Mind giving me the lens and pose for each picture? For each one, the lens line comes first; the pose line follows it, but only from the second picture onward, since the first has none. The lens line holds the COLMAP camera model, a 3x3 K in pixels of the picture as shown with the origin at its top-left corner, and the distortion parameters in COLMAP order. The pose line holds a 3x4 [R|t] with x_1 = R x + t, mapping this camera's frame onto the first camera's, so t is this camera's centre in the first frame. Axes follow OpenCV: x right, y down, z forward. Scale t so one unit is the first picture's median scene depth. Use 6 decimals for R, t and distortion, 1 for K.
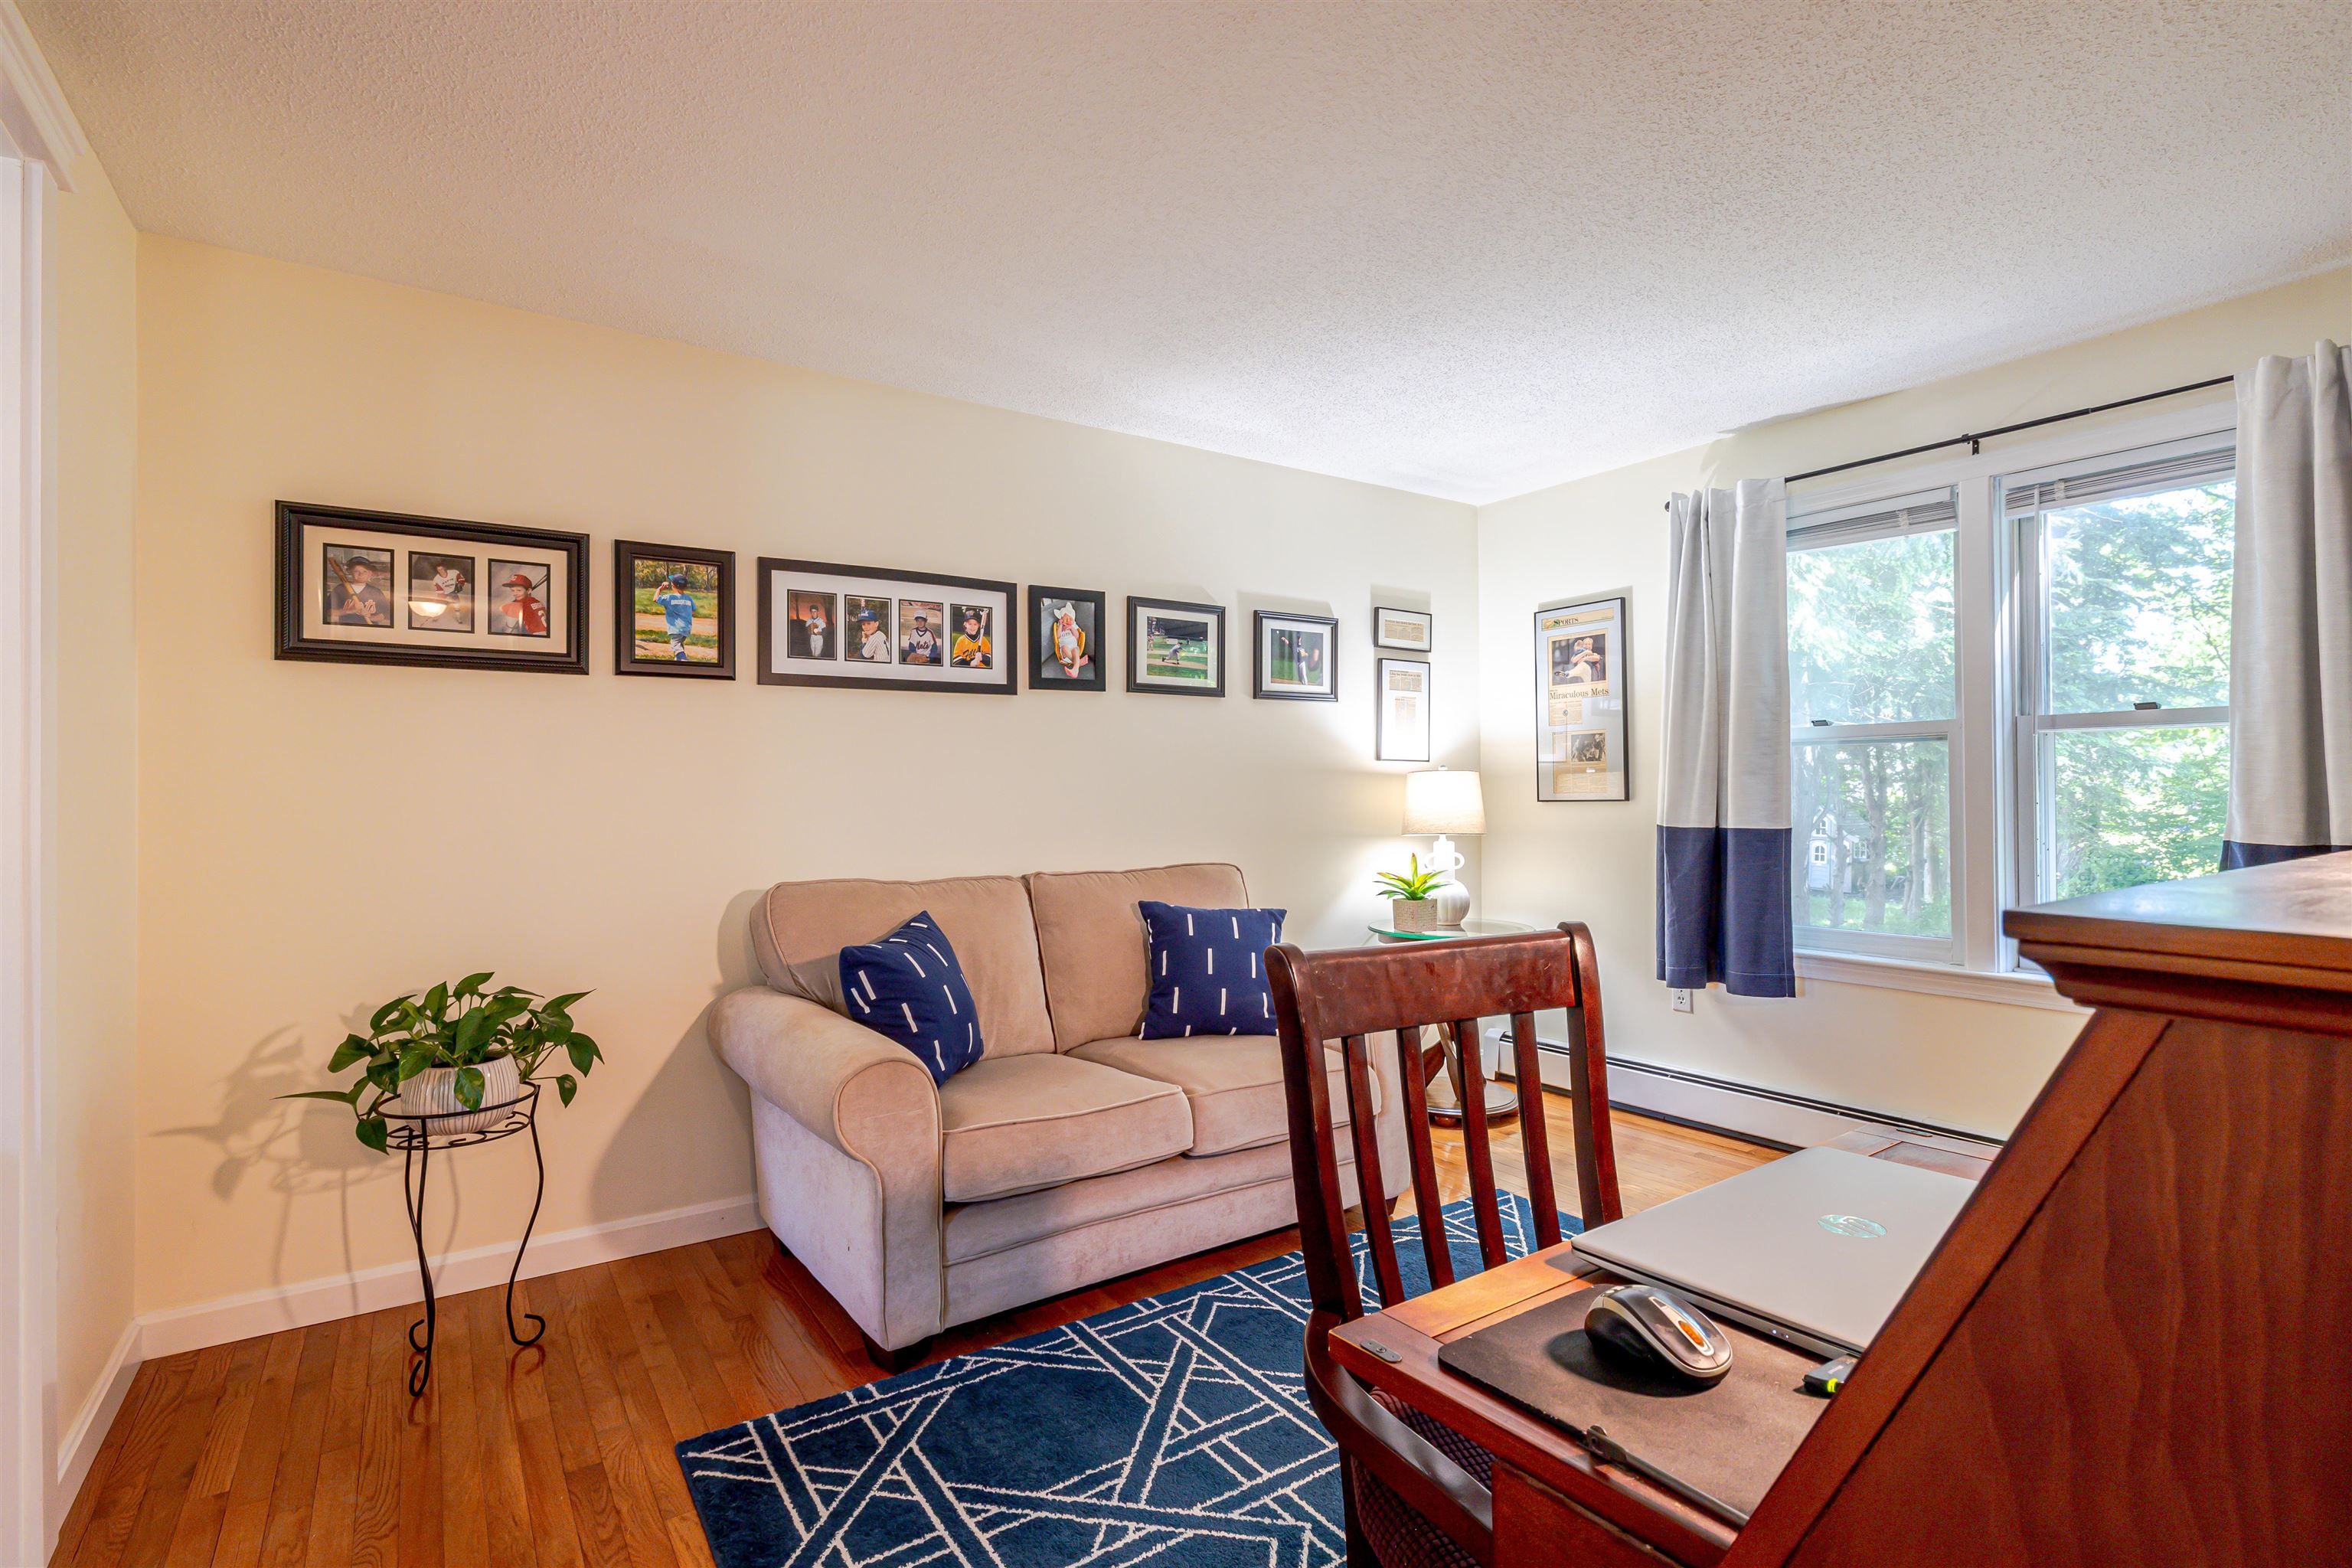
lens RADIAL K [[1116.7, 0, 1174.1], [0, 1116.7, 771.4], [0, 0, 1]] dist [-0.007987, 0.001990]
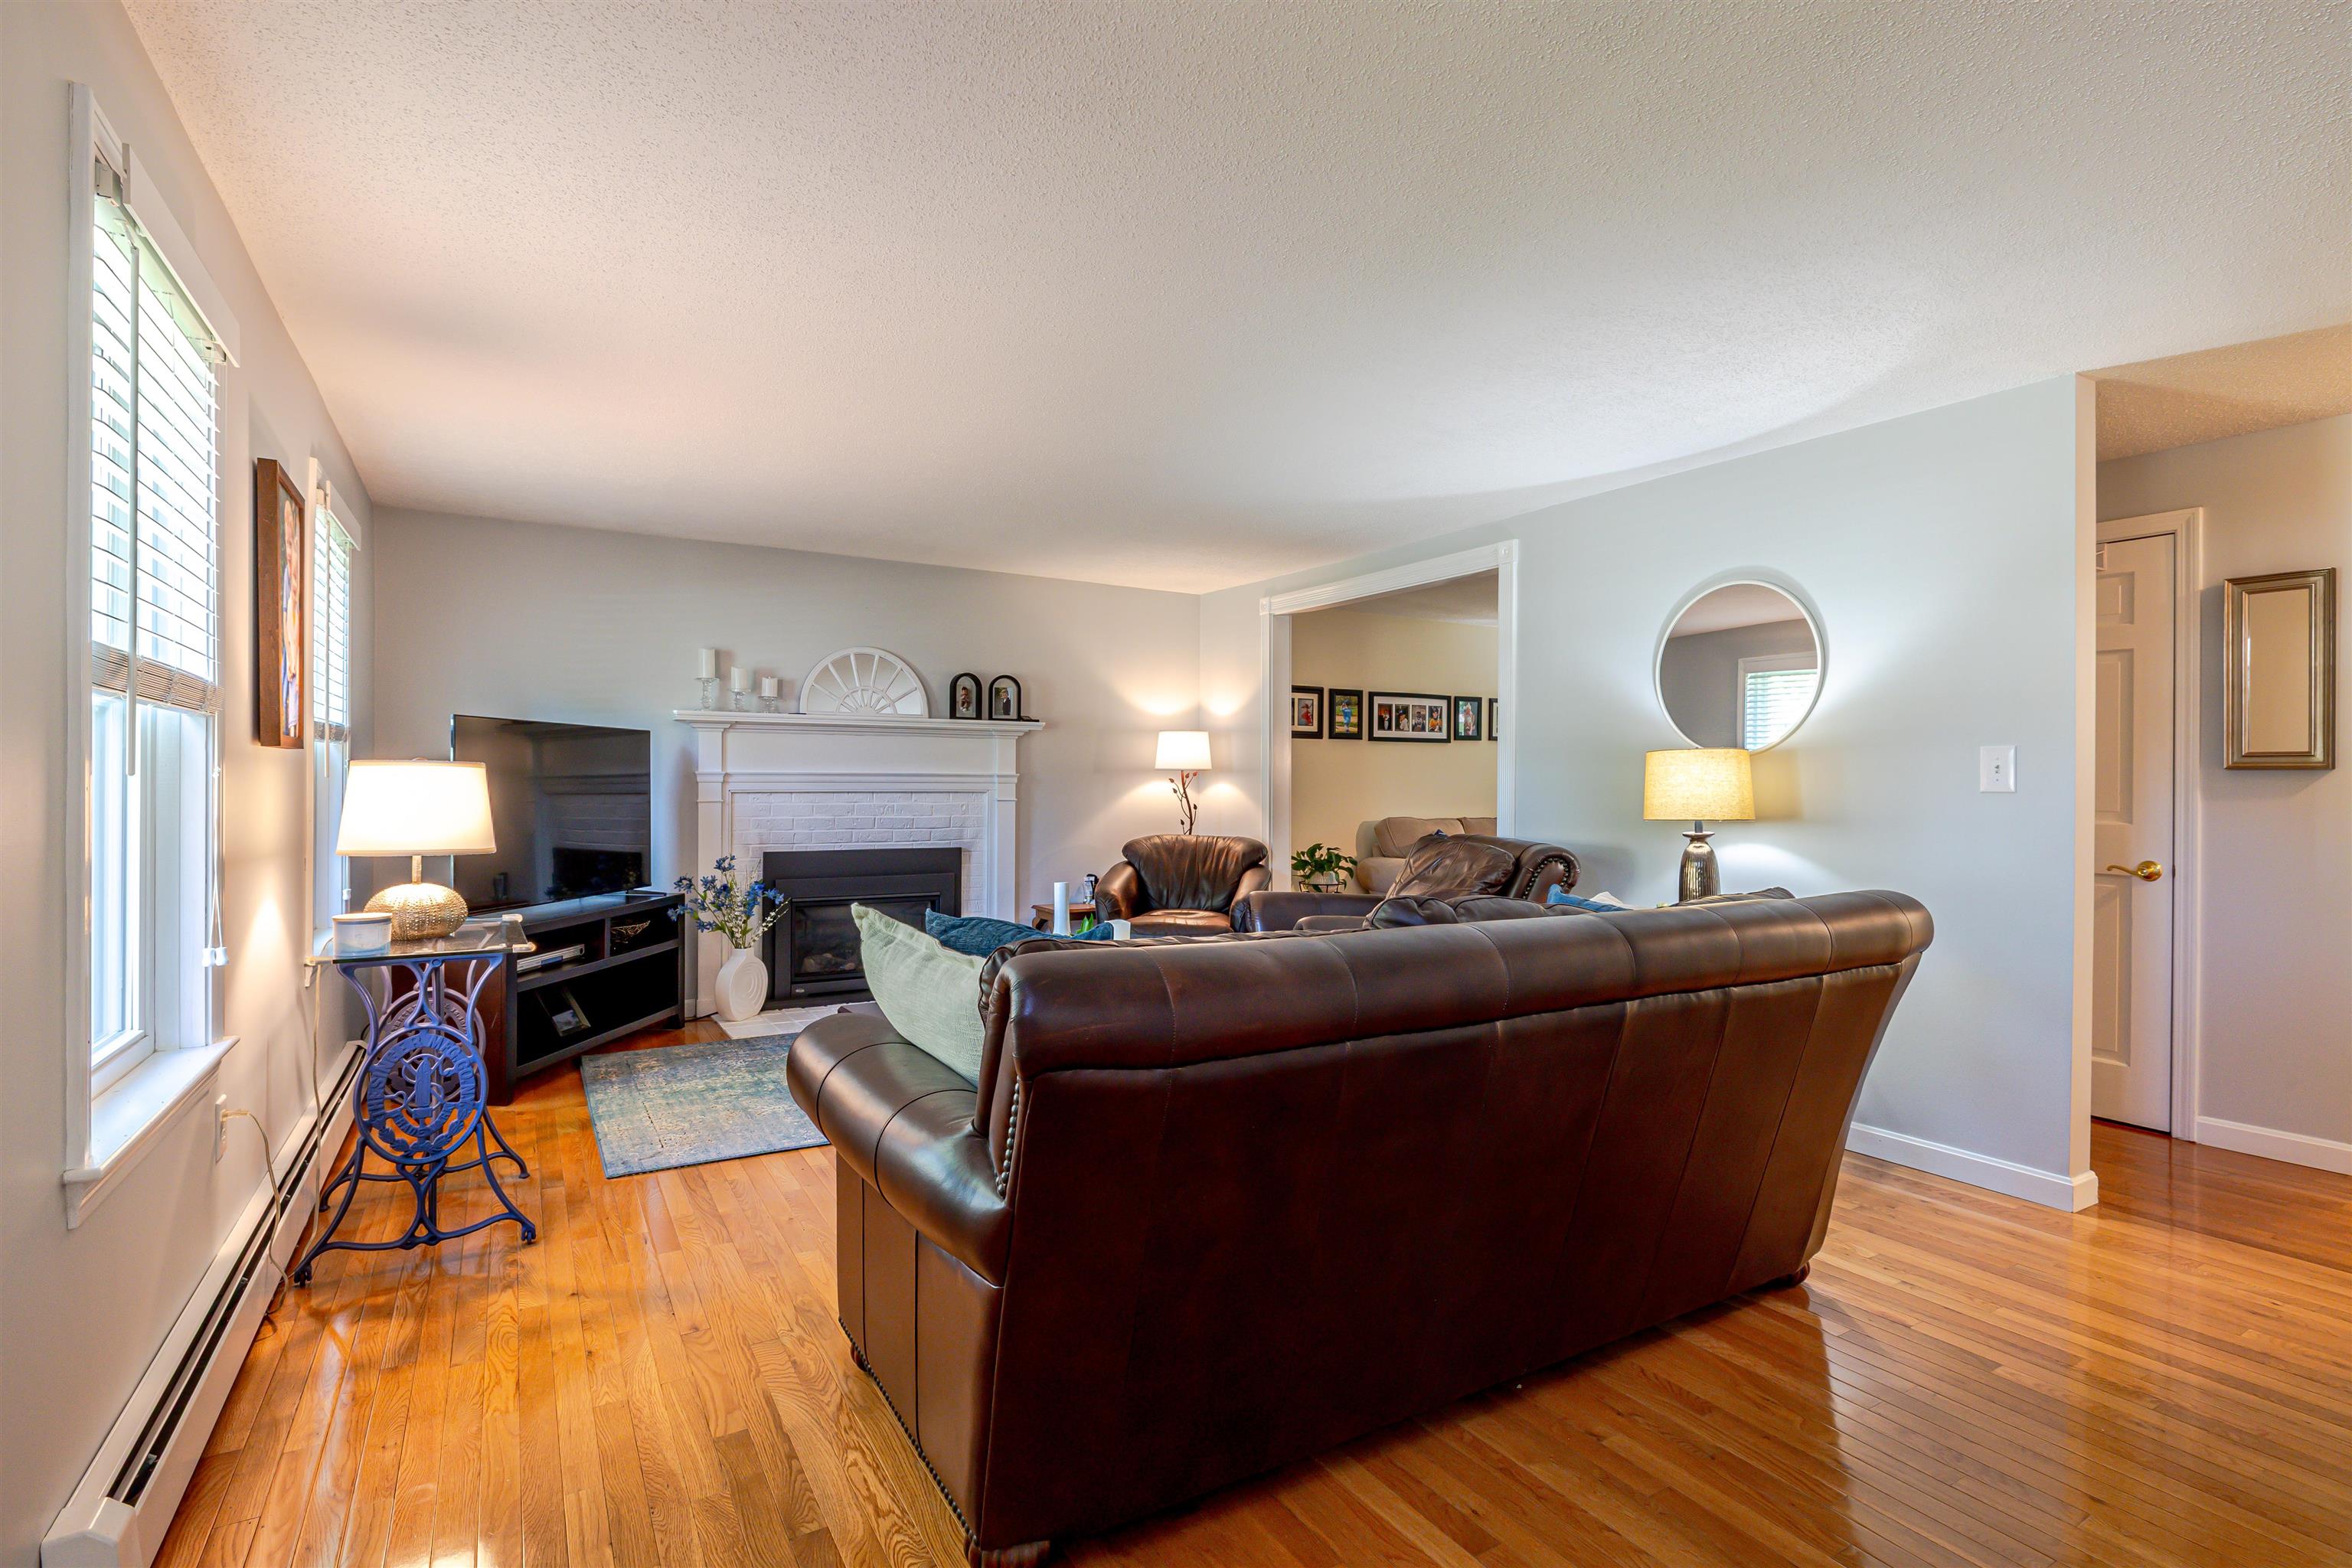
lens RADIAL K [[1116.7, 0, 1175.9], [0, 1116.7, 779.0], [0, 0, 1]] dist [-0.007987, 0.001990]
pose [[0.998472, 0.008541, -0.054597, -0.649726], [-0.007831, 0.999882, 0.013213, -0.020400], [0.054703, -0.012765, 0.998421, -1.531589]]
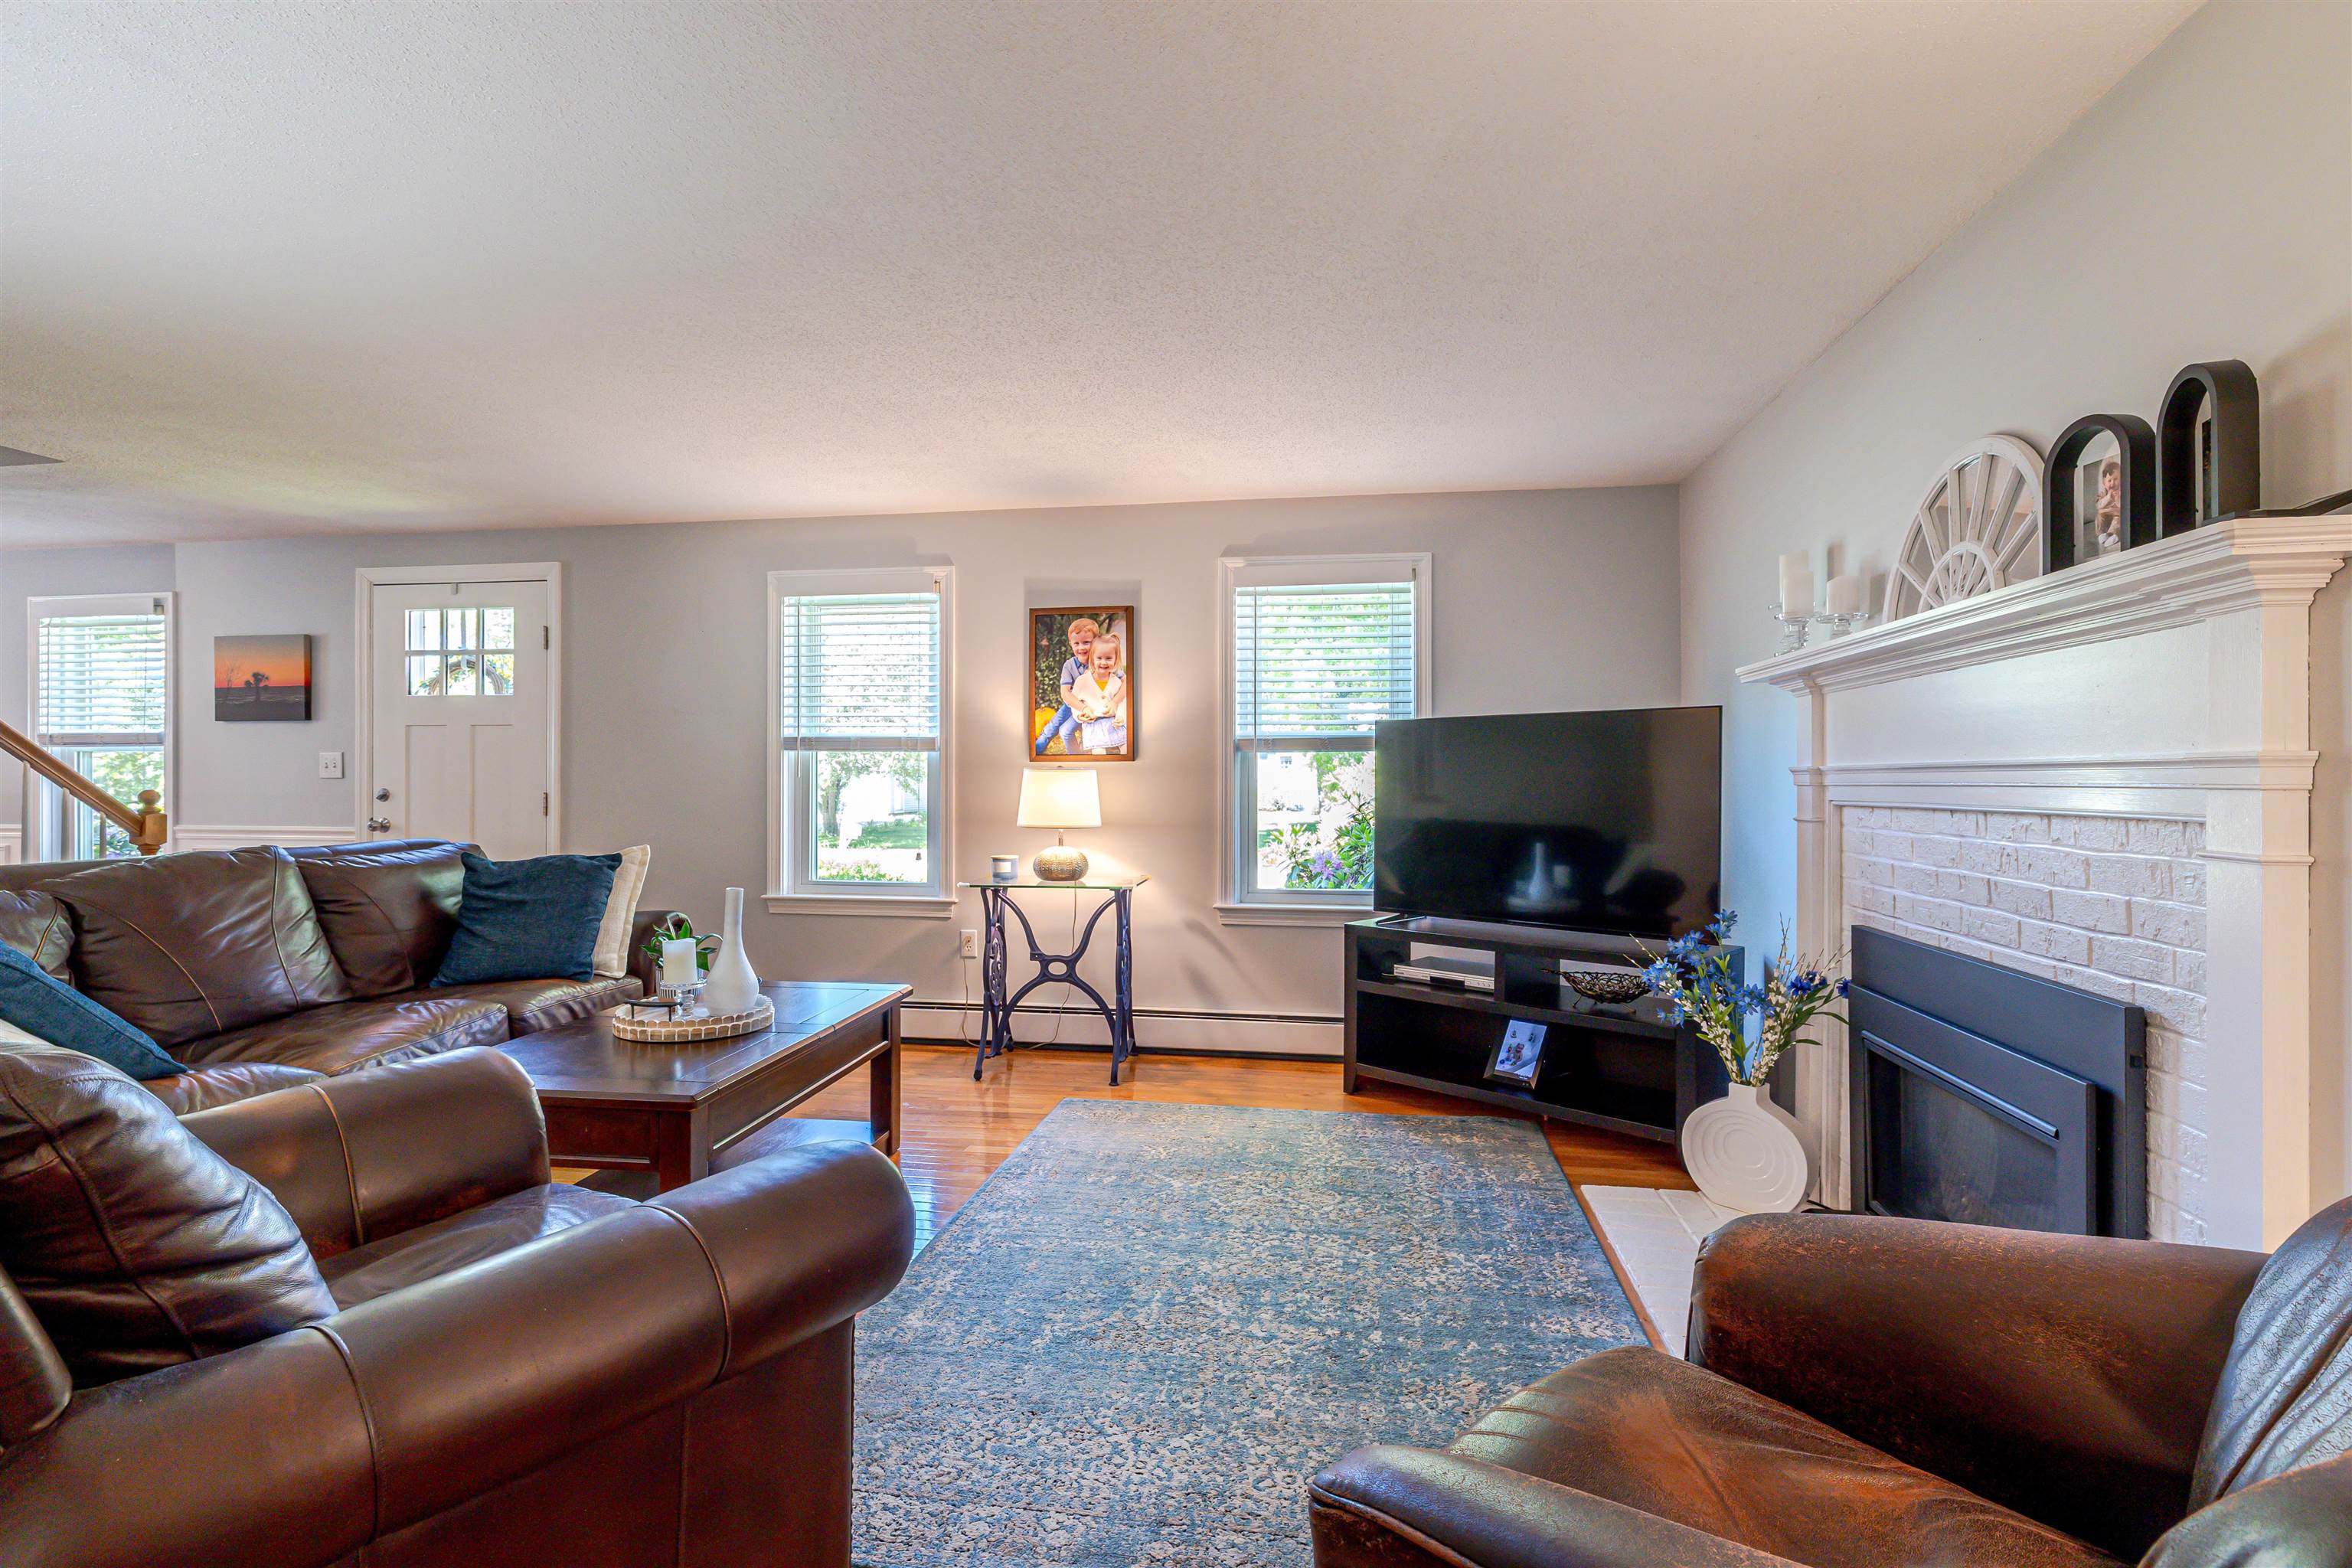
lens RADIAL K [[1116.7, 0, 1177.7], [0, 1116.7, 788.0], [0, 0, 1]] dist [-0.007987, 0.001990]
pose [[-0.688042, 0.005407, -0.725651, -0.383204], [0.009726, 0.999951, -0.001771, 0.012583], [0.725606, -0.008276, -0.688061, 0.460026]]
